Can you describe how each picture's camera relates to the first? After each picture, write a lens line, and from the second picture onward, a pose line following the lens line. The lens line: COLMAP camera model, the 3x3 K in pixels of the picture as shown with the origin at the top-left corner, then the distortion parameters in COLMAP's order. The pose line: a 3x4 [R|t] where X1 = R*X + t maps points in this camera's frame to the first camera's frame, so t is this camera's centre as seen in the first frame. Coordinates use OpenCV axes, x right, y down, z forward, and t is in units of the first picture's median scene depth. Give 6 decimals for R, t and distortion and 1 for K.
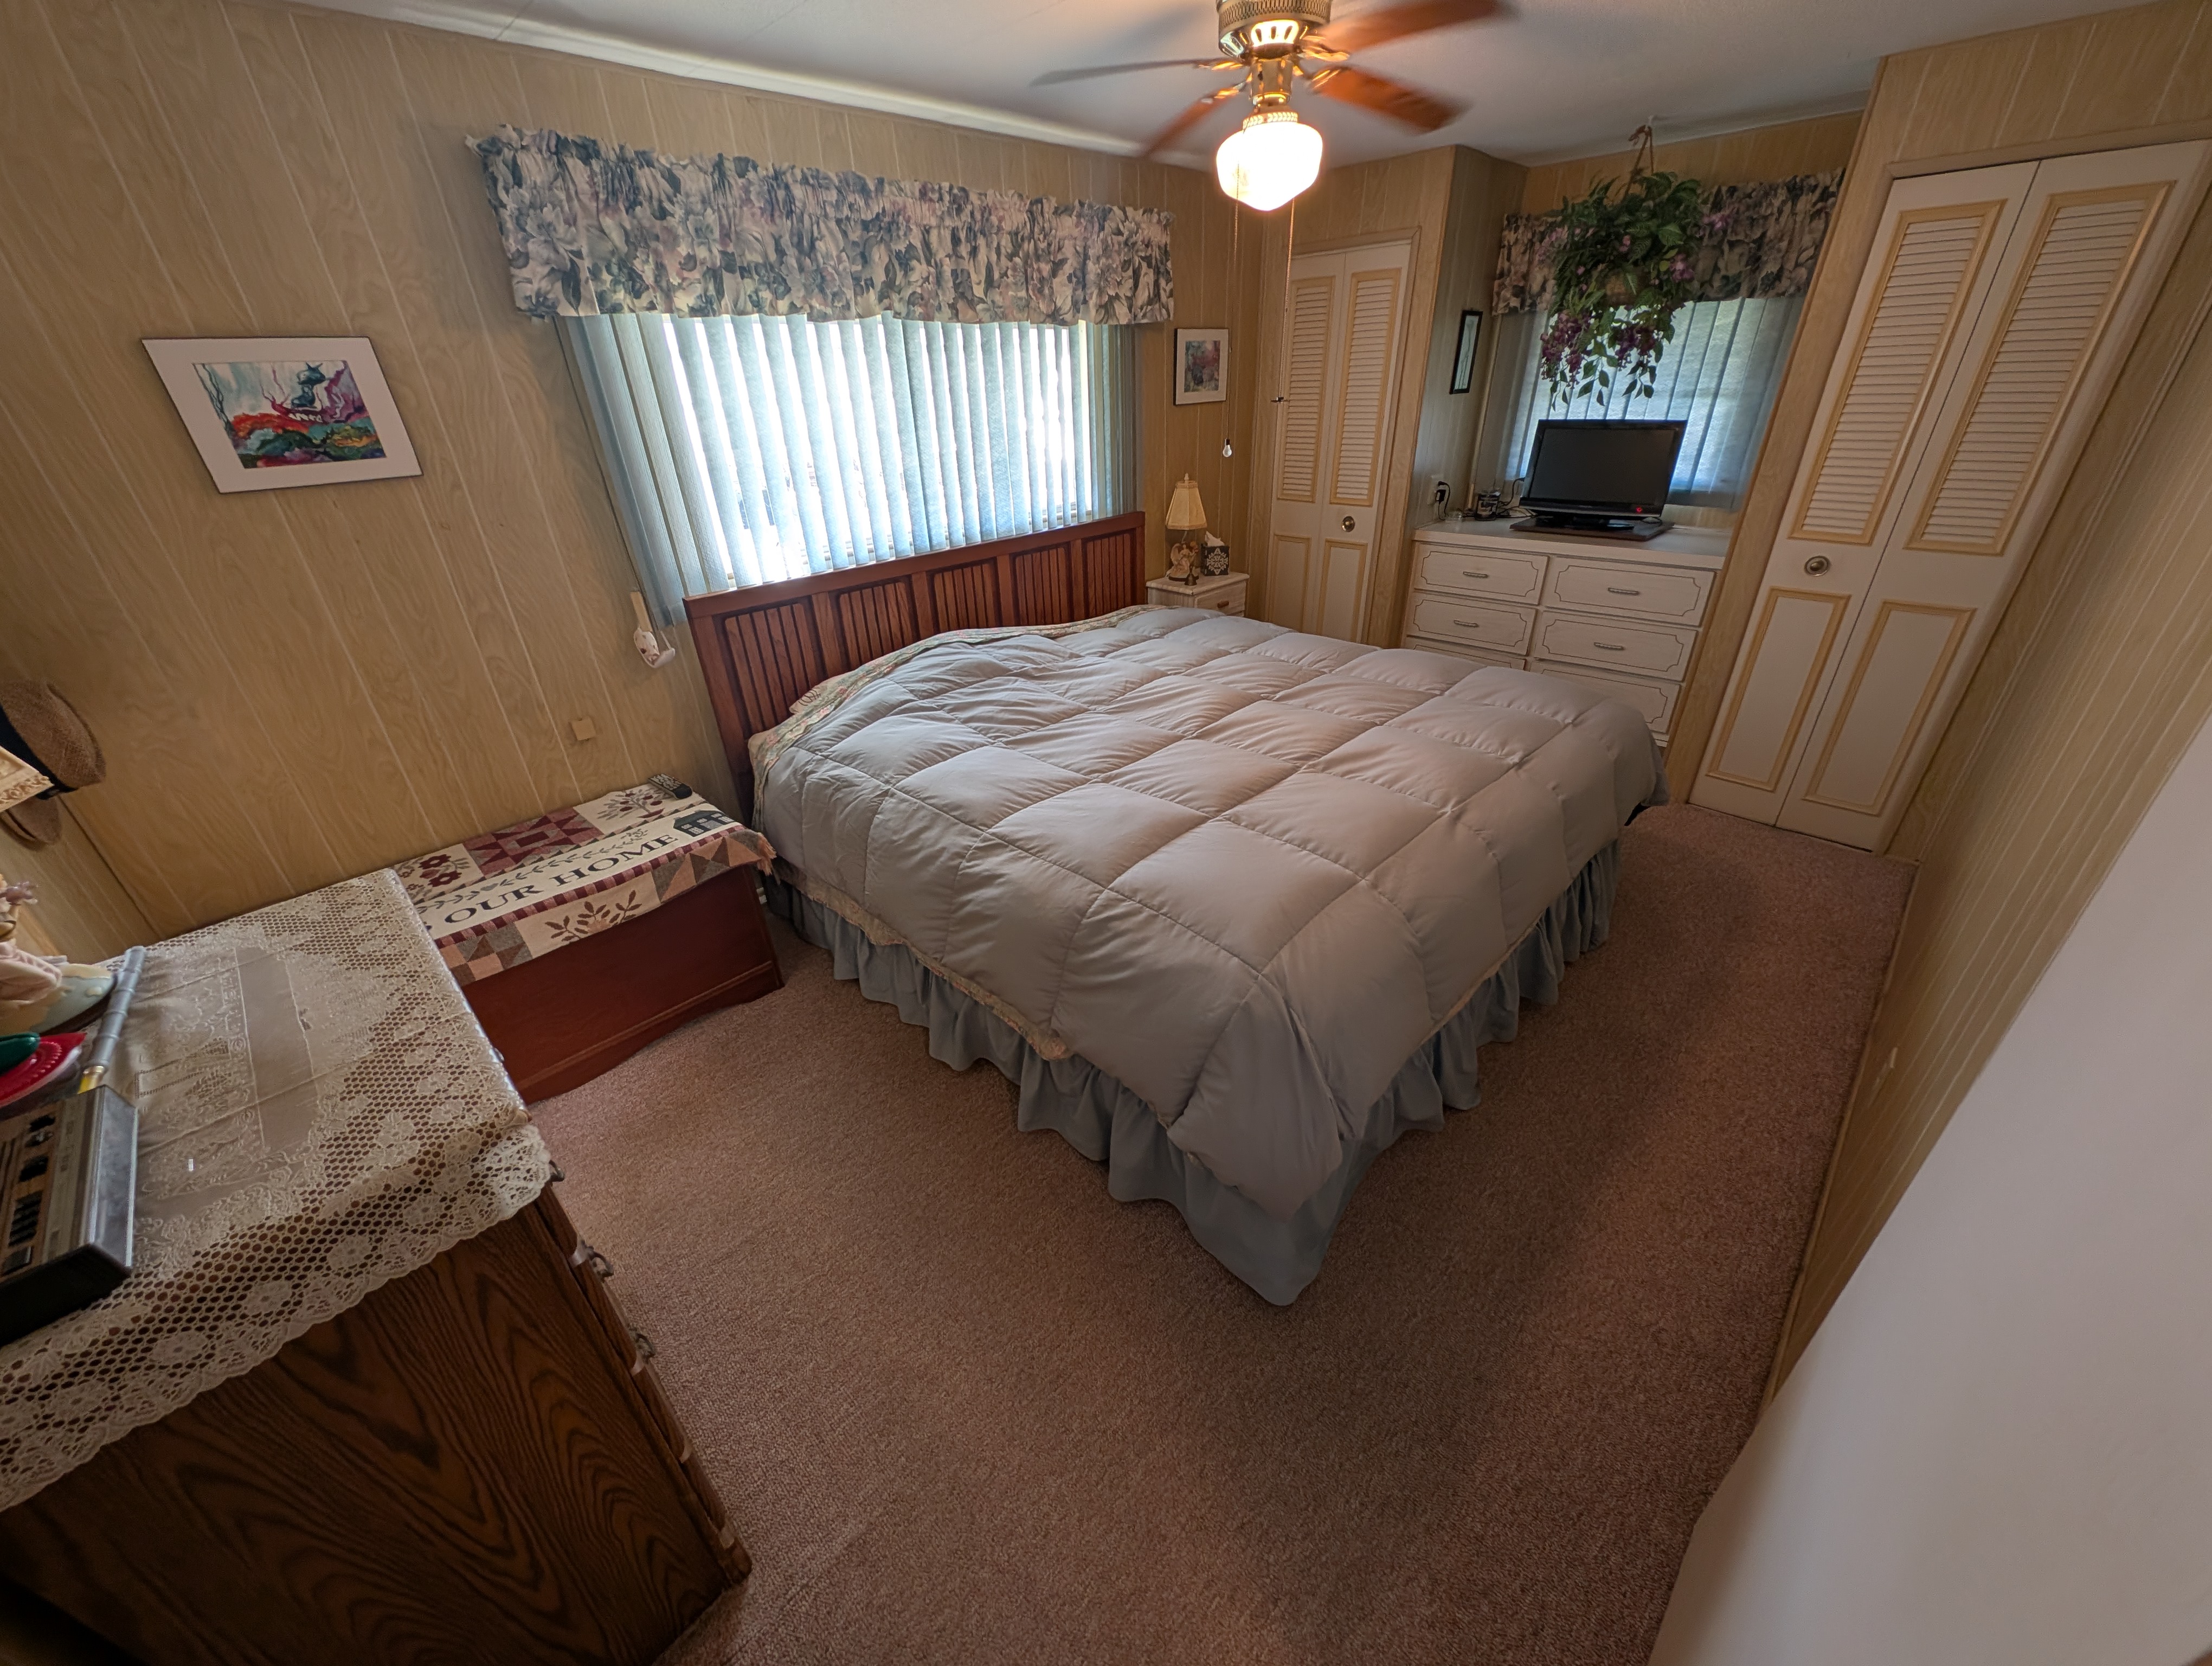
lens RADIAL K [[843.1, 0, 1106.0], [0, 843.1, 833.0], [0, 0, 1]] dist [-0.001196, -0.000097]
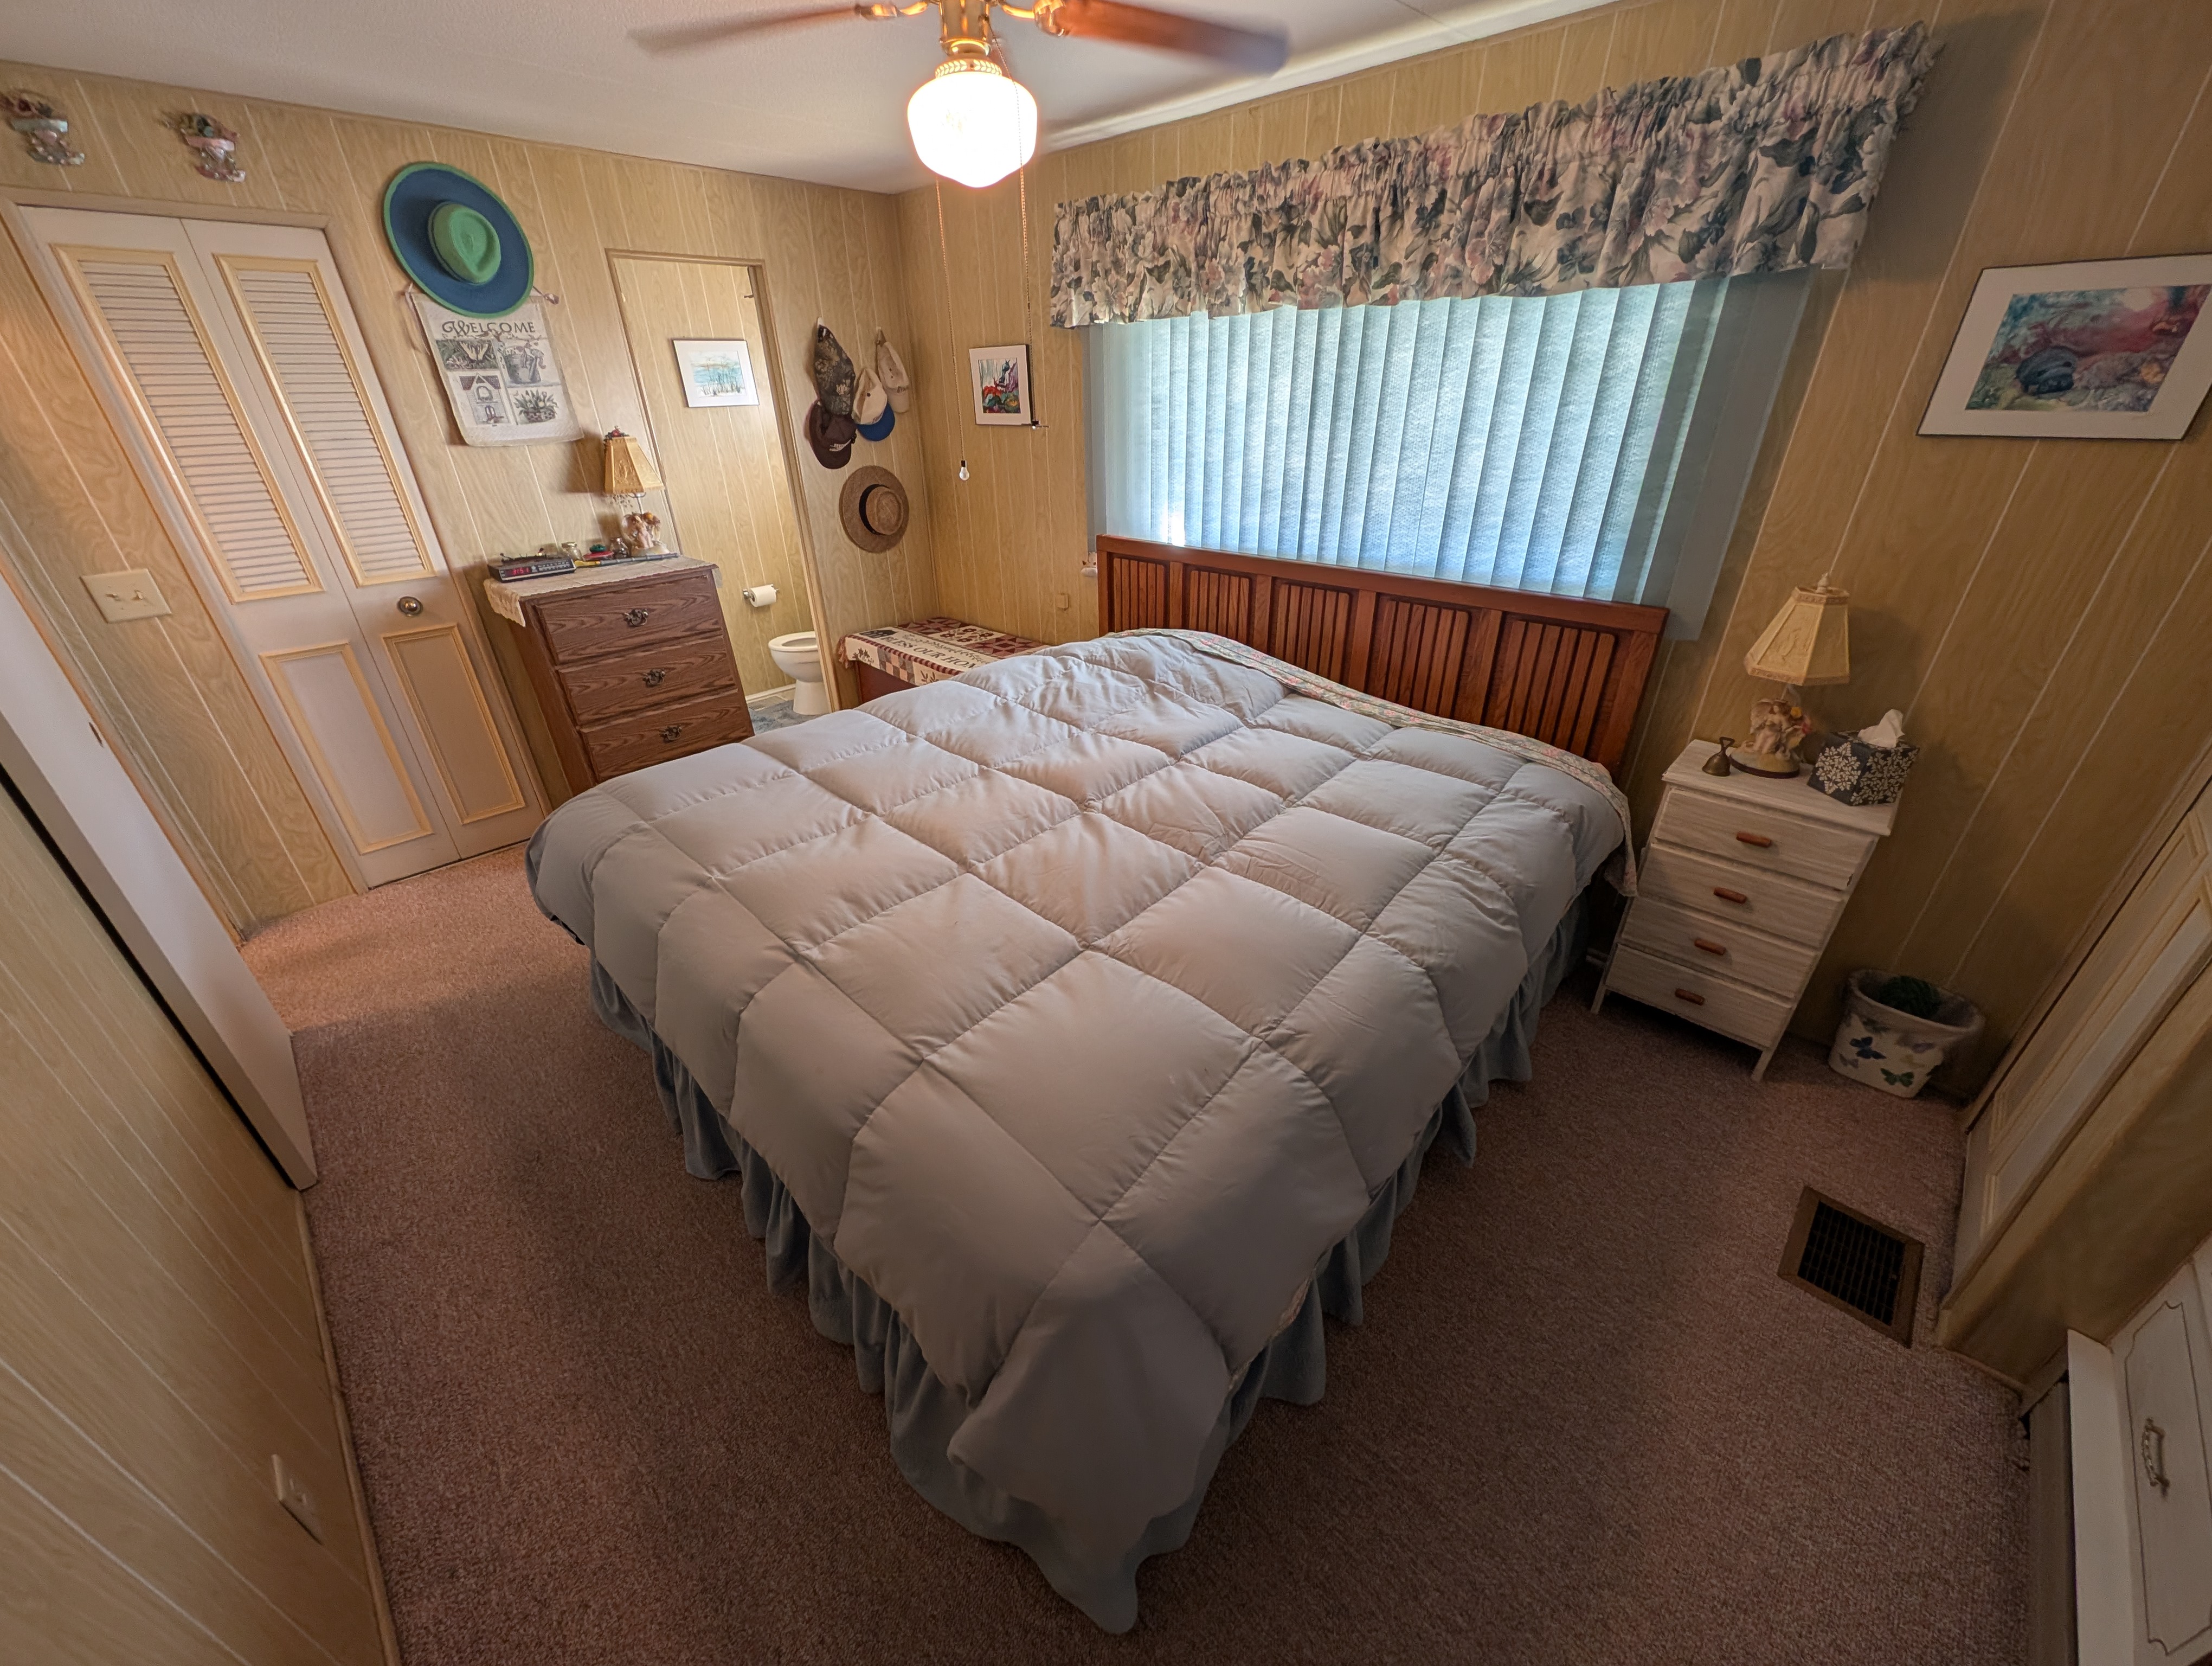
lens RADIAL K [[833.4, 0, 1106.0], [0, 833.4, 833.0], [0, 0, 1]] dist [0.000397, -0.000348]
pose [[0.012643, 0.508325, -0.861073, 0.916370], [-0.460509, 0.767340, 0.446229, -0.522434], [0.887565, 0.390890, 0.243790, 0.887875]]
